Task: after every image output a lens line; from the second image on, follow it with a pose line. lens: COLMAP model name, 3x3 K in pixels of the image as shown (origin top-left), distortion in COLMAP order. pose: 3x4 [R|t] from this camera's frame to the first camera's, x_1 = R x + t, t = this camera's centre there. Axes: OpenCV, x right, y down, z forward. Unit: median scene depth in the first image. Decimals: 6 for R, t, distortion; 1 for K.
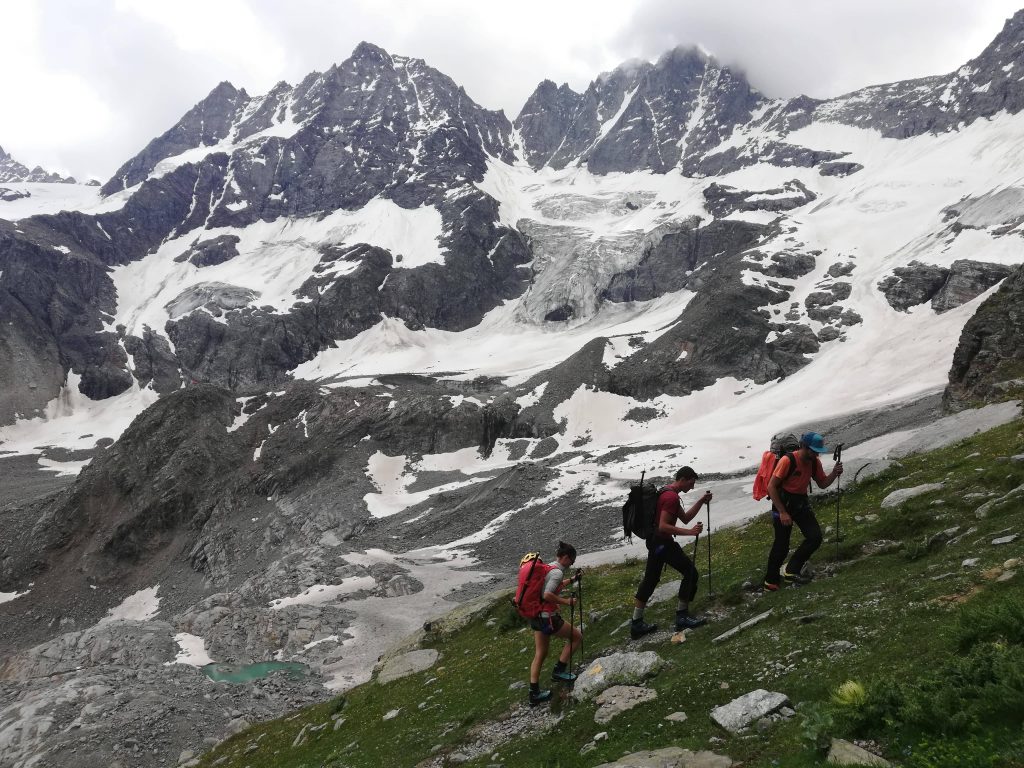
lens RADIAL K [[751.7, 0, 511.8], [0, 751.7, 383.3], [0, 0, 1]] dist [-0.006629, -0.009660]
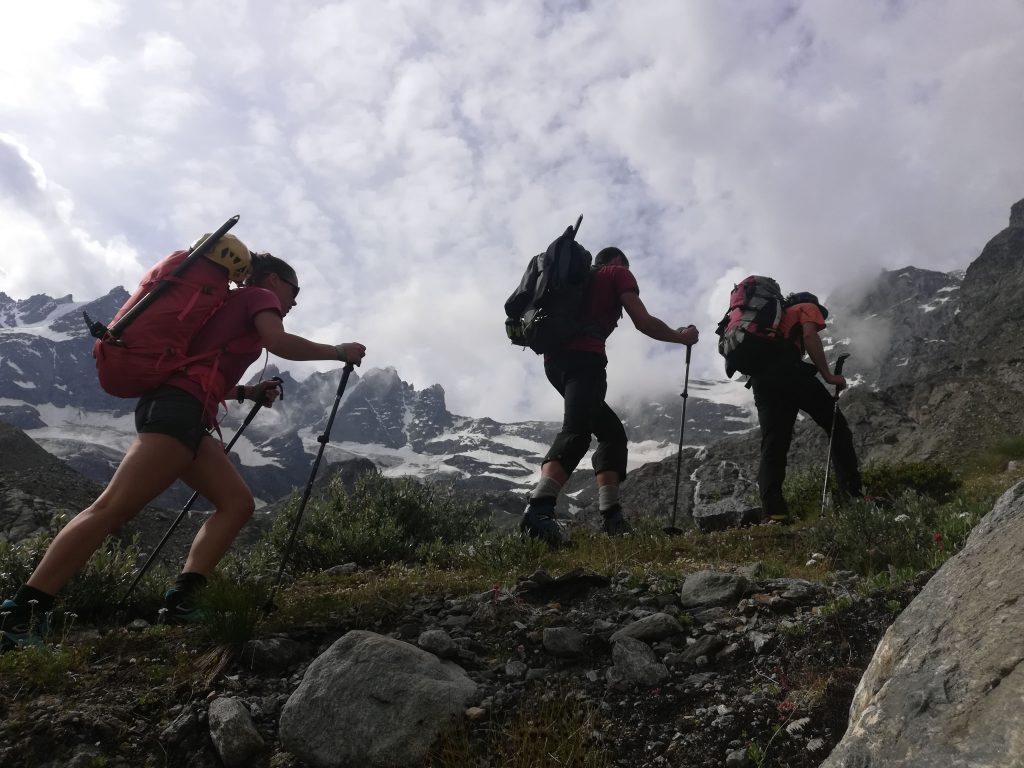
lens RADIAL K [[751.7, 0, 511.7], [0, 751.7, 383.8], [0, 0, 1]] dist [-0.006629, -0.009660]
pose [[0.780674, 0.267824, 0.564641, -0.428979], [0.010680, 0.897663, -0.440552, 0.210446], [-0.624848, 0.349958, 0.697922, -0.097175]]
